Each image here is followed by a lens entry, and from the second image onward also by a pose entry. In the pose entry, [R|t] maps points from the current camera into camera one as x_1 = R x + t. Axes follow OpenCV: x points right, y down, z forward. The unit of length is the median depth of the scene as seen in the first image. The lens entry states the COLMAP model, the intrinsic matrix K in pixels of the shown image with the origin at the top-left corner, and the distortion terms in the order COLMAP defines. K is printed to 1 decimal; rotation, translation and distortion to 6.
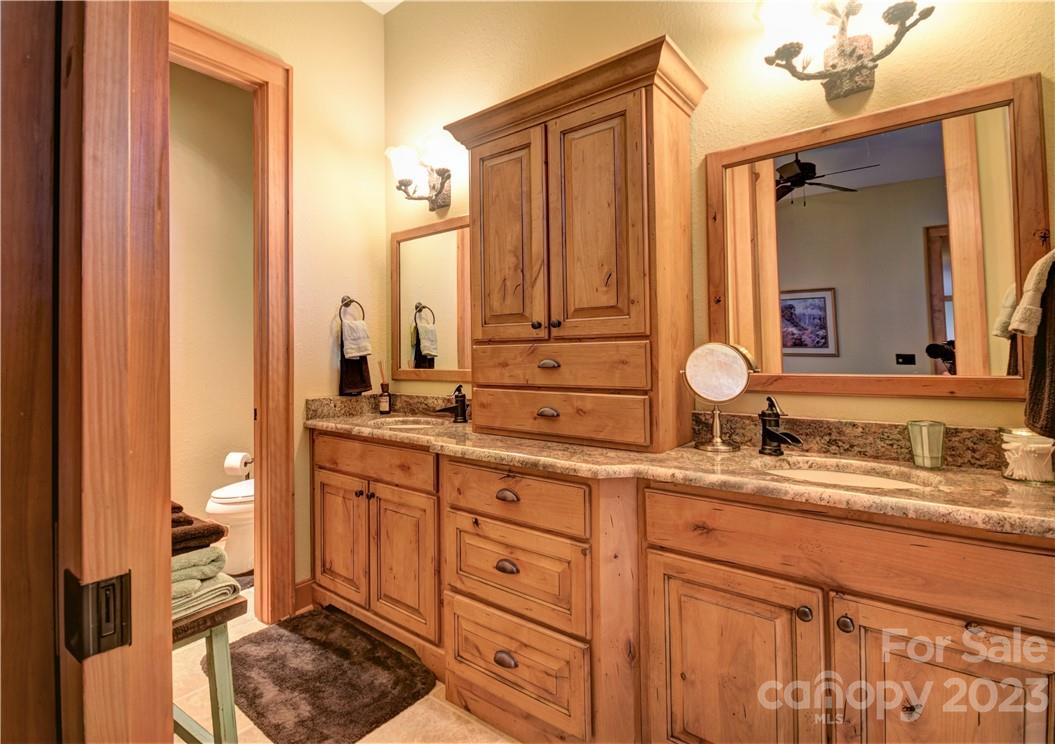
lens RADIAL K [[510.5, 0, 512.9], [0, 510.5, 346.0], [0, 0, 1]] dist [-0.000441, -0.000185]
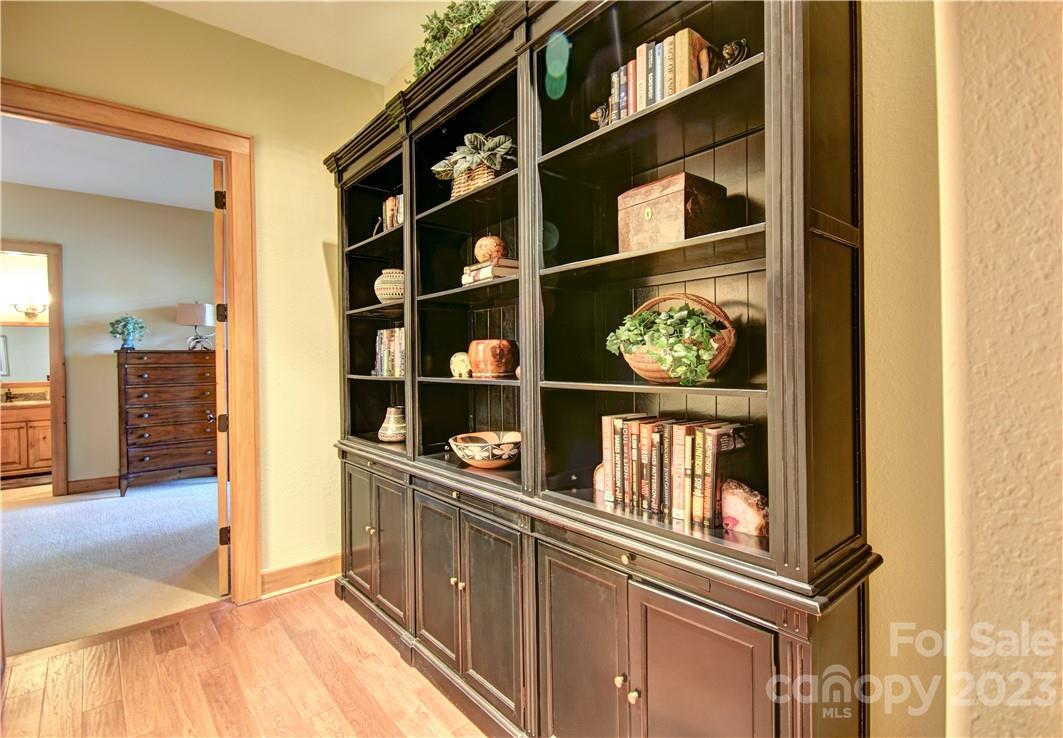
lens RADIAL K [[517.8, 0, 529.0], [0, 517.8, 362.7], [0, 0, 1]] dist [-0.001224, -0.000588]
pose [[0.197721, 0.006558, 0.980236, -3.197571], [-0.004015, 0.999975, -0.005880, -0.113463], [-0.980250, -0.002773, 0.197742, -4.570226]]
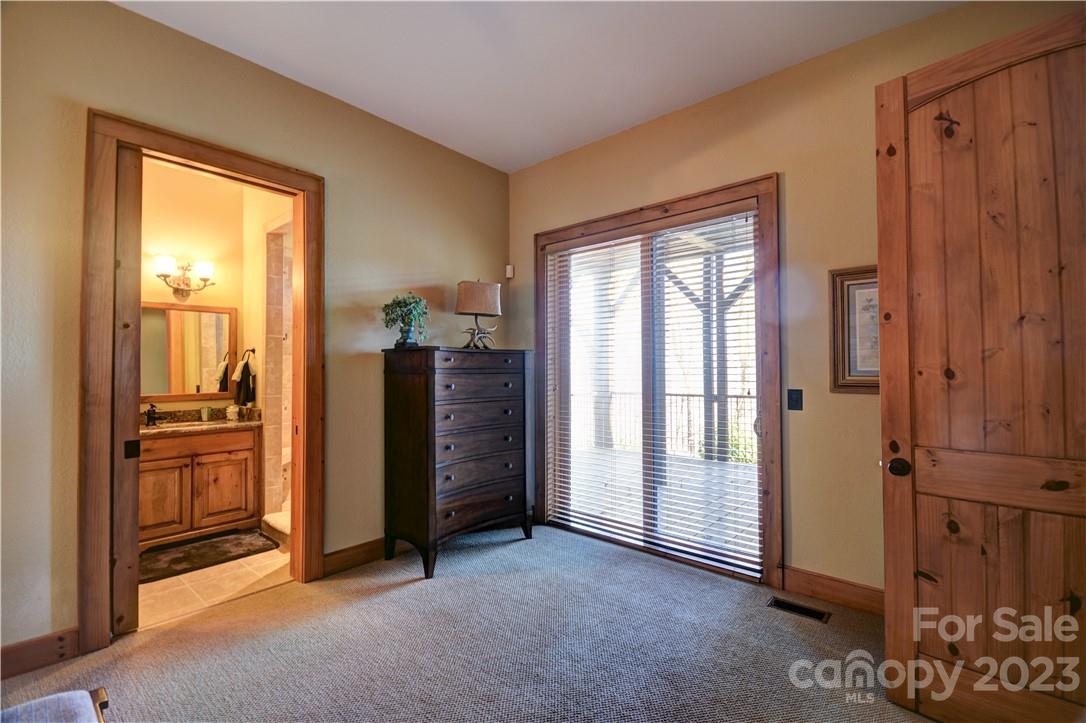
lens RADIAL K [[476.5, 0, 543.0], [0, 476.5, 361.5], [0, 0, 1]] dist [-0.001393, 0.000003]
pose [[0.018258, 0.031832, 0.999326, -2.238011], [-0.013948, 0.999404, -0.031579, -0.078633], [-0.999736, -0.013362, 0.018691, -1.225379]]
